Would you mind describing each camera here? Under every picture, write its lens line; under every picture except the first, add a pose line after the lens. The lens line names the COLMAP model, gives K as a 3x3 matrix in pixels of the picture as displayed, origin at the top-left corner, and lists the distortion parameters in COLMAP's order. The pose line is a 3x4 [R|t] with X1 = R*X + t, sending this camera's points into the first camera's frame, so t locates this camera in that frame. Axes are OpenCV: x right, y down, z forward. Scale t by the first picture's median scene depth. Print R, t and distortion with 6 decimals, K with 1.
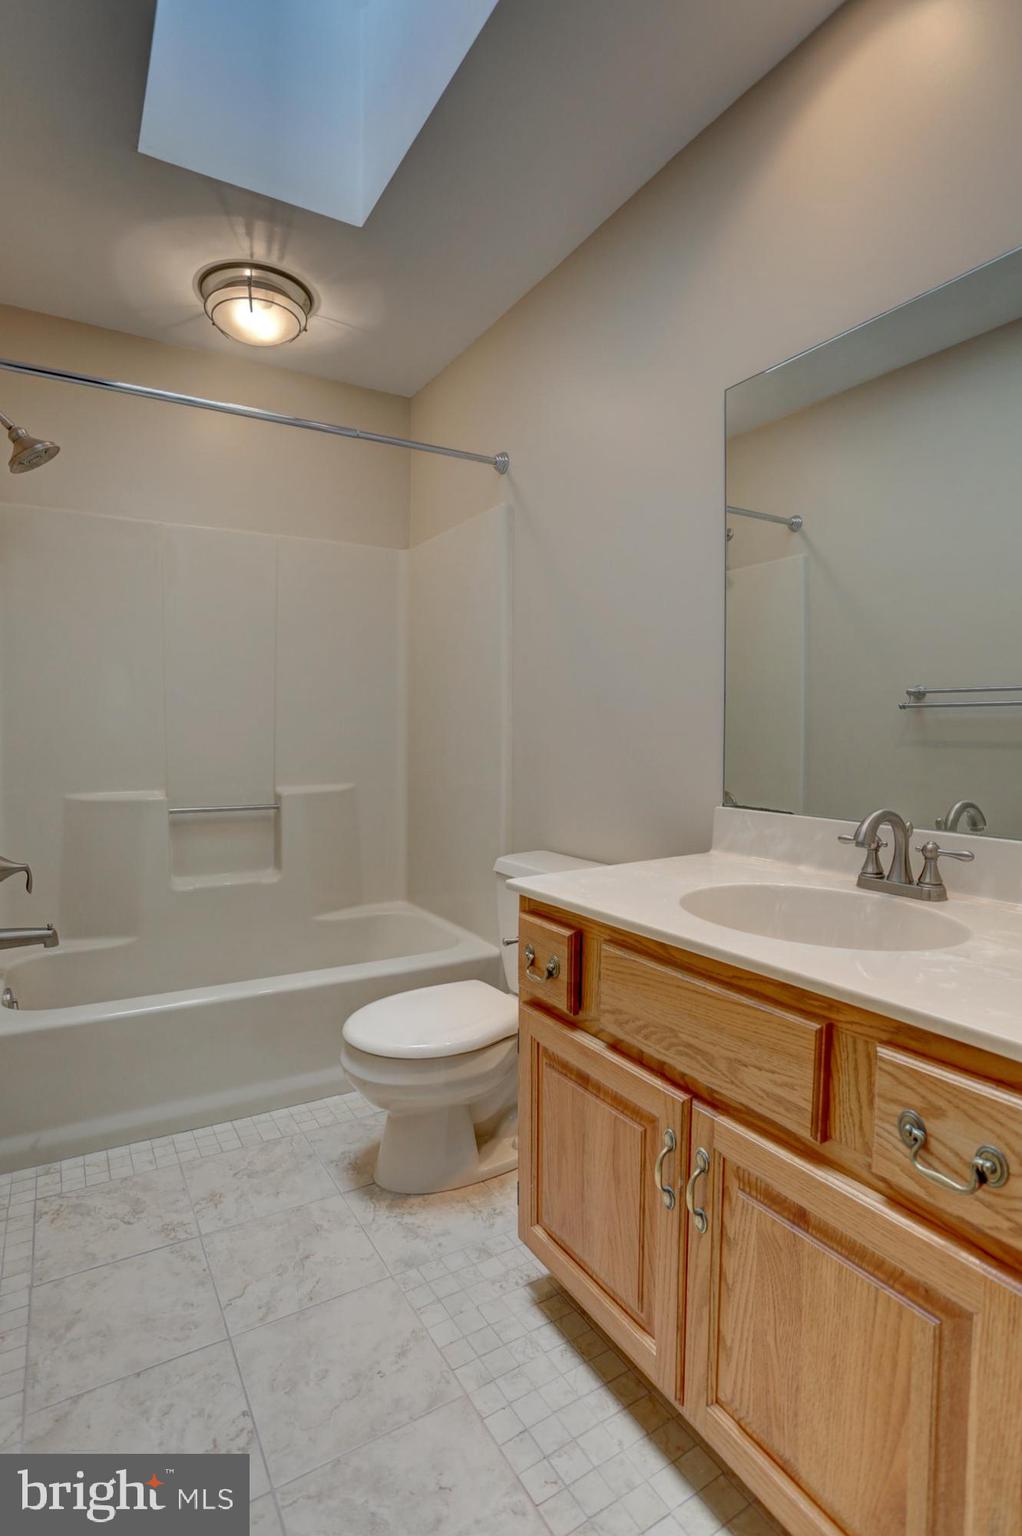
lens RADIAL K [[764.4, 0, 507.4], [0, 764.4, 762.7], [0, 0, 1]] dist [-0.065535, 0.025918]
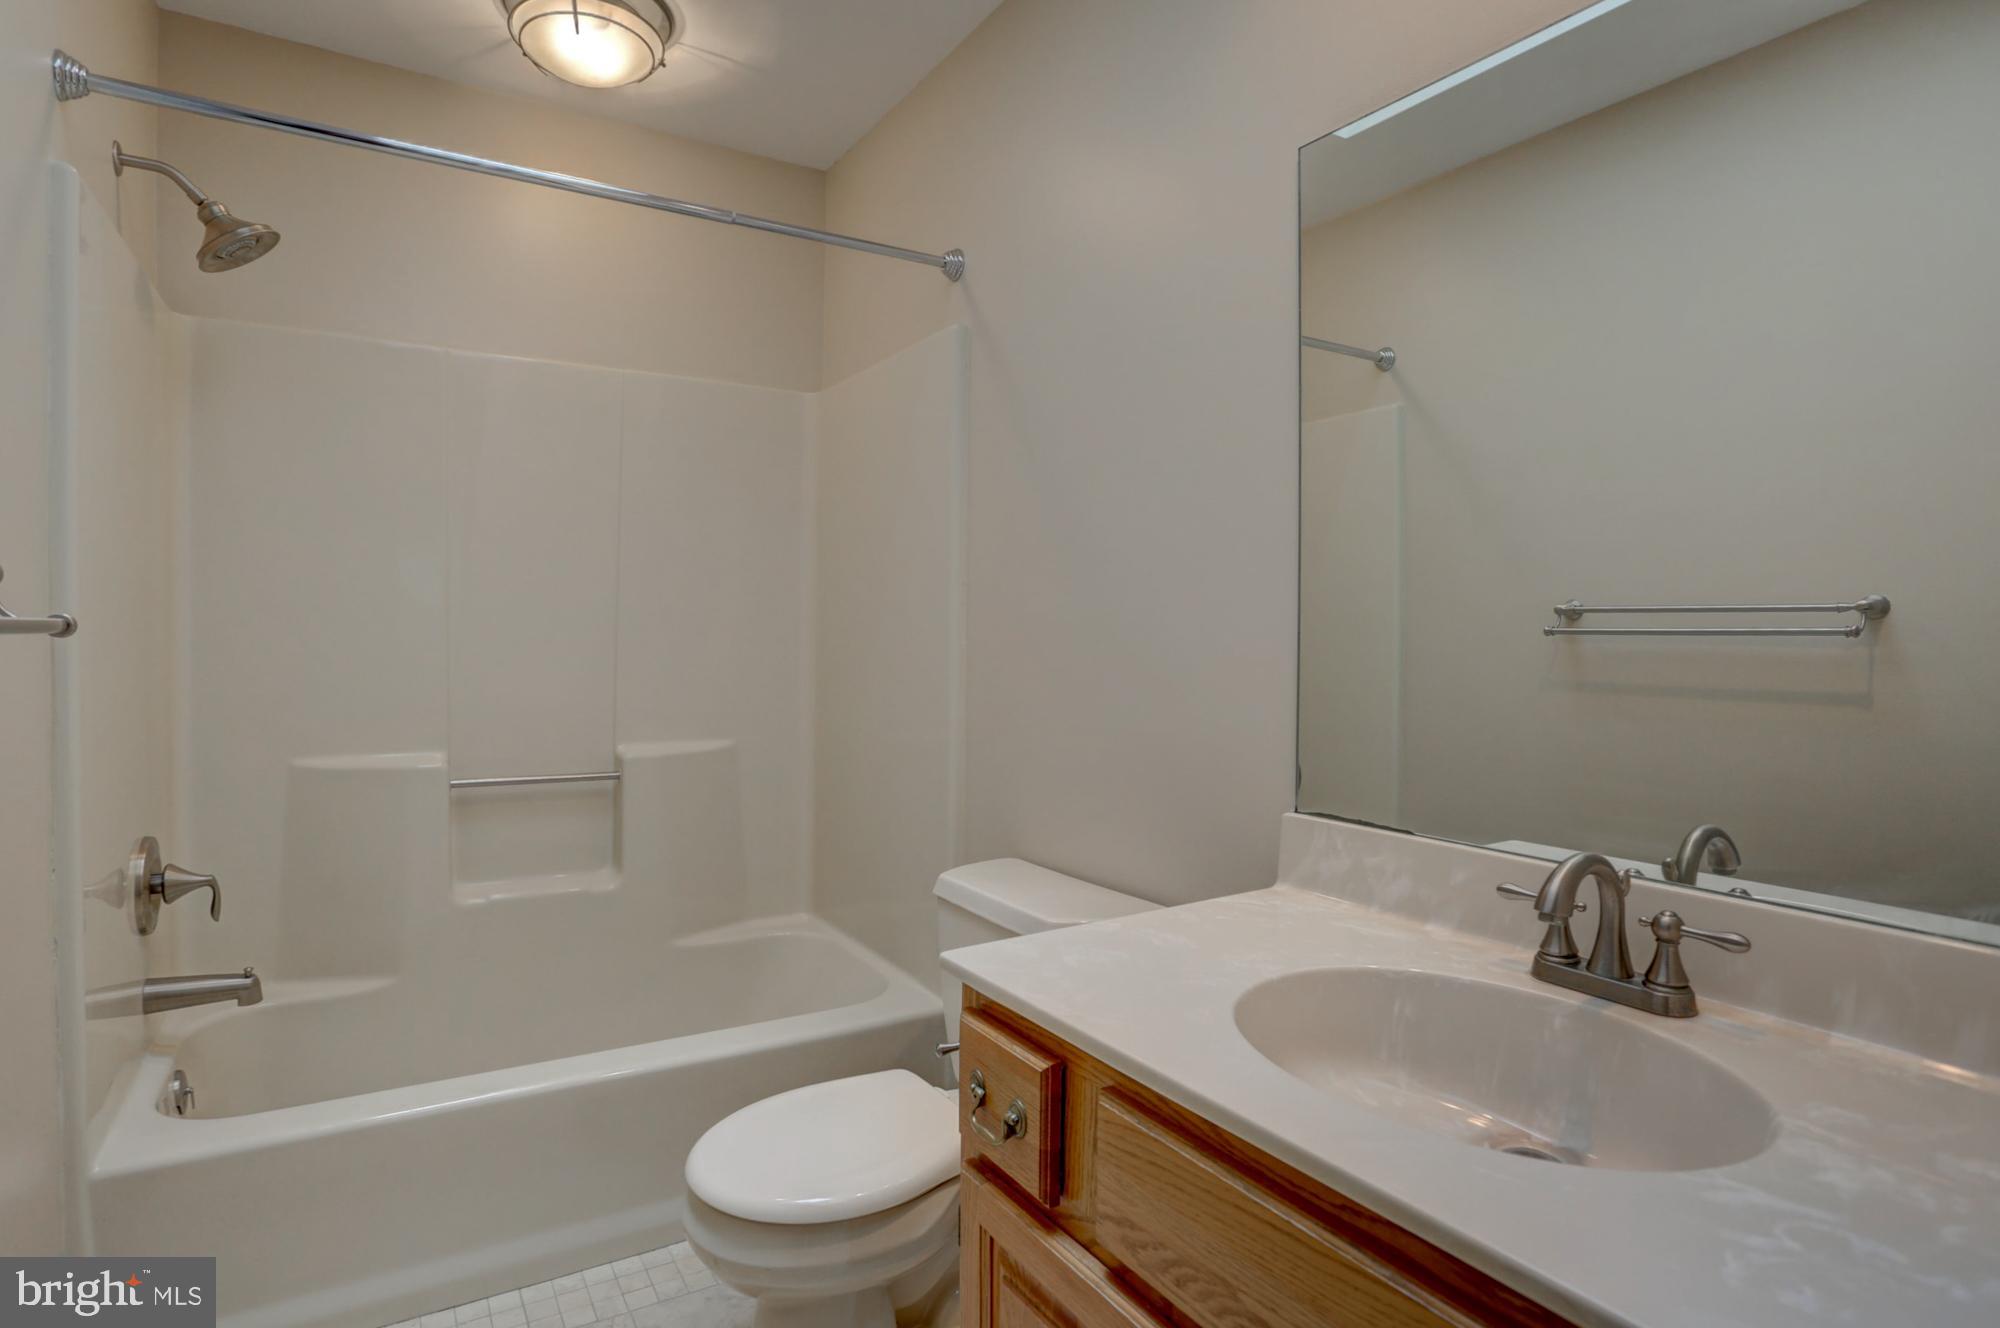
lens RADIAL K [[995.4, 0, 1003.7], [0, 995.4, 649.3], [0, 0, 1]] dist [-0.065535, 0.025918]
pose [[0.999742, 0.003243, 0.022478, 0.020294], [-0.002892, 0.999874, -0.015606, -0.048656], [-0.022526, 0.015537, 0.999626, 0.151983]]
